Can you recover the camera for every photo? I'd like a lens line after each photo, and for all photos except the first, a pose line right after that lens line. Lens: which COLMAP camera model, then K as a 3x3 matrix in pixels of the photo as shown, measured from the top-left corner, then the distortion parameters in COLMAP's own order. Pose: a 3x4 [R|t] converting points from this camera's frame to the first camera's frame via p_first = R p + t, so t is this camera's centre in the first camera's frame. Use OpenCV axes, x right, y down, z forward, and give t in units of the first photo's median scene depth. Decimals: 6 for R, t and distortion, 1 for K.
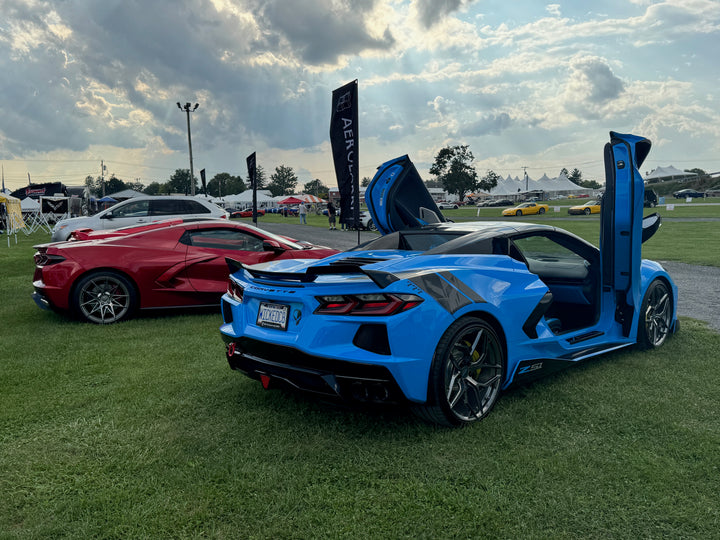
lens RADIAL K [[1704.7, 0, 360.1], [0, 1704.7, 269.6], [0, 0, 1]] dist [0.536354, 0.000000]
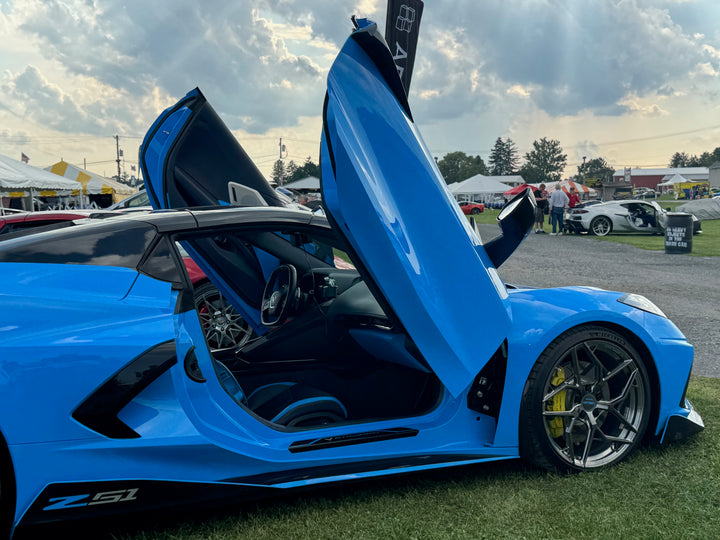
lens RADIAL K [[1704.7, 0, 359.9], [0, 1704.7, 270.9], [0, 0, 1]] dist [0.536354, 0.000000]
pose [[0.799763, 0.018627, -0.600026, 0.301295], [-0.026176, 0.999650, -0.003856, -0.005009], [0.599745, 0.018791, 0.799971, 0.427993]]
